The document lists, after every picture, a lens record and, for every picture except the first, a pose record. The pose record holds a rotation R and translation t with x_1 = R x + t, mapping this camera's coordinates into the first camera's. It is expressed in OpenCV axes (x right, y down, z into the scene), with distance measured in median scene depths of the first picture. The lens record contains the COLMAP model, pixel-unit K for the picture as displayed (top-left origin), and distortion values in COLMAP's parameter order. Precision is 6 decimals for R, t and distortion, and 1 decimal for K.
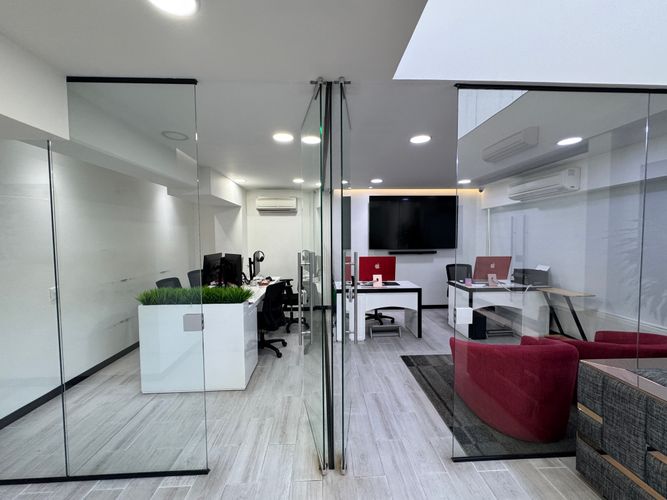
lens RADIAL K [[266.2, 0, 335.9], [0, 266.2, 248.8], [0, 0, 1]] dist [-0.002553, 0.000338]
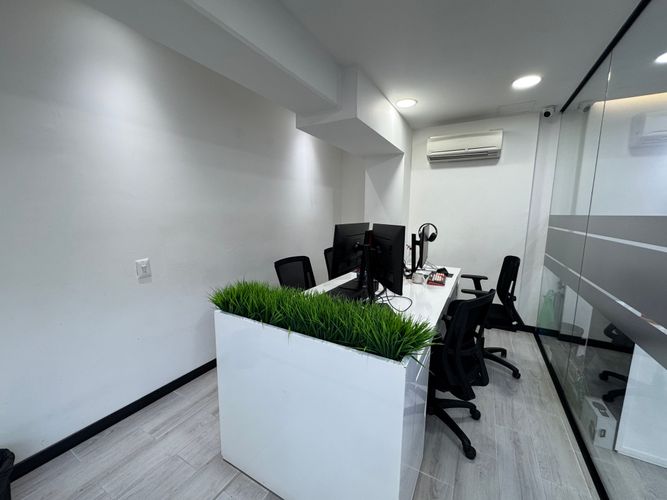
lens RADIAL K [[266.2, 0, 333.5], [0, 266.2, 249.3], [0, 0, 1]] dist [-0.002553, 0.000338]
pose [[0.842031, 0.093241, -0.531310, -0.174482], [-0.043360, 0.993460, 0.105628, 0.014552], [0.537684, -0.065904, 0.840567, 0.451231]]
